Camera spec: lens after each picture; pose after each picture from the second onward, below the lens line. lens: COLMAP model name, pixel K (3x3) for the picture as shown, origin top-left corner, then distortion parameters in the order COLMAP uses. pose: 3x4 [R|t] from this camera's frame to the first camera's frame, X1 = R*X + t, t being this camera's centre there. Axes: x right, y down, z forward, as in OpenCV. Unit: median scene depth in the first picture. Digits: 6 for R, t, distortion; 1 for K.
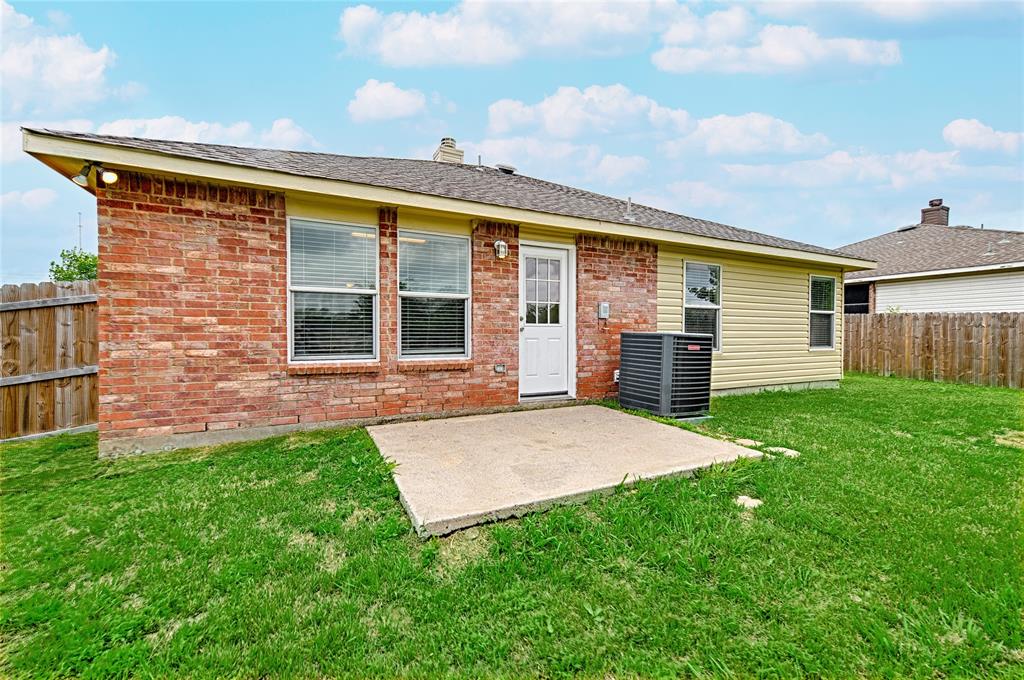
lens RADIAL K [[419.7, 0, 516.1], [0, 419.7, 336.4], [0, 0, 1]] dist [0.001142, 0.000006]
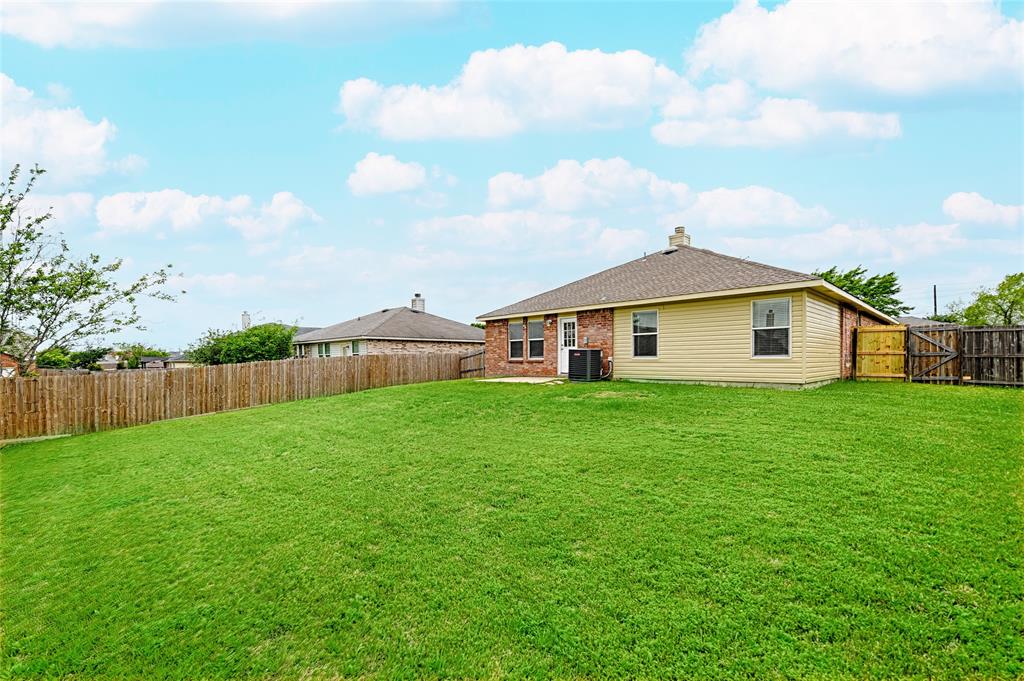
lens RADIAL K [[421.7, 0, 513.6], [0, 421.7, 362.2], [0, 0, 1]] dist [-0.000721, -0.000101]
pose [[0.307509, -0.012704, -0.951460, 2.854711], [-0.022352, 0.999539, -0.020570, 0.148663], [0.951283, 0.027592, 0.307083, -0.183339]]
